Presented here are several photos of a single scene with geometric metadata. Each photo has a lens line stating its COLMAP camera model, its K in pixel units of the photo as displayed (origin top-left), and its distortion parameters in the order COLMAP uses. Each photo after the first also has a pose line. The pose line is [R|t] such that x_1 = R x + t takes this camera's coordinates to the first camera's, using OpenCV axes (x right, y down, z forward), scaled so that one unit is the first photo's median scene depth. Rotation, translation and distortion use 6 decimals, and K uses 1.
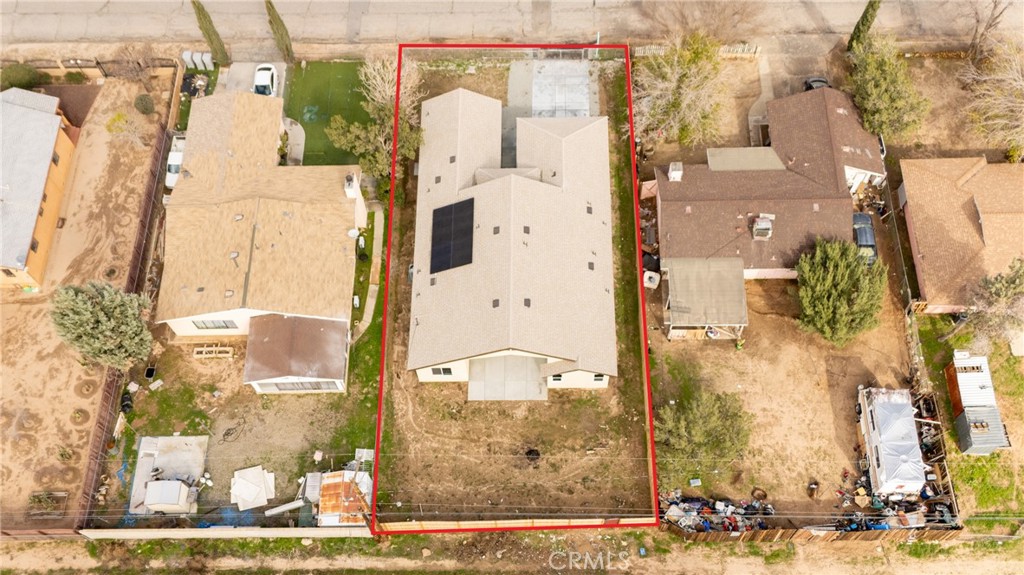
lens RADIAL K [[1078.2, 0, 510.4], [0, 1078.2, 288.7], [0, 0, 1]] dist [0.028697, 0.000000]
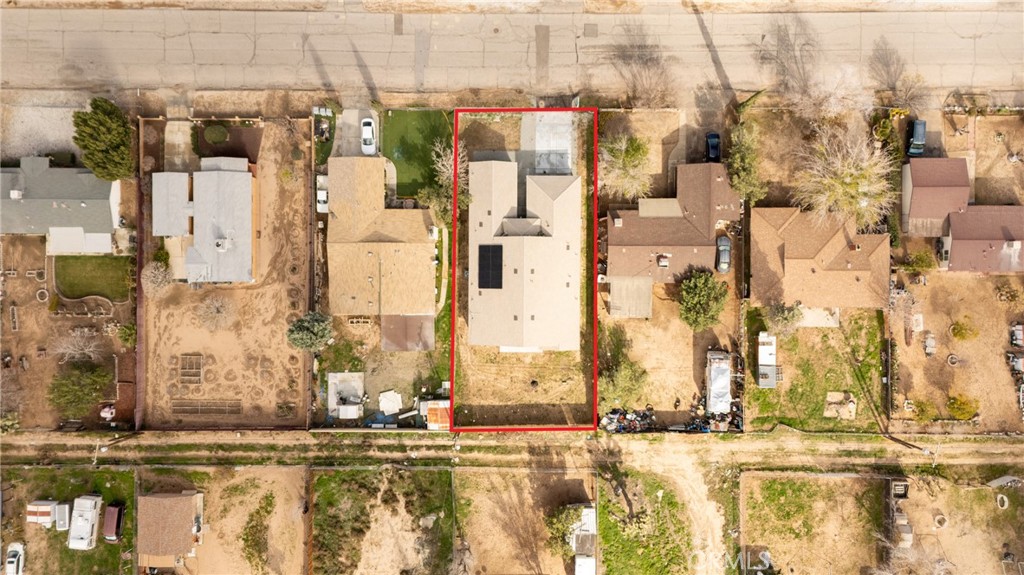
lens RADIAL K [[1078.2, 0, 513.7], [0, 1078.2, 287.6], [0, 0, 1]] dist [0.028697, 0.000000]
pose [[0.999965, -0.000572, 0.008301, -0.030478], [-0.002884, 0.911989, 0.410205, -0.749114], [-0.007805, -0.410215, 0.911956, -0.642903]]
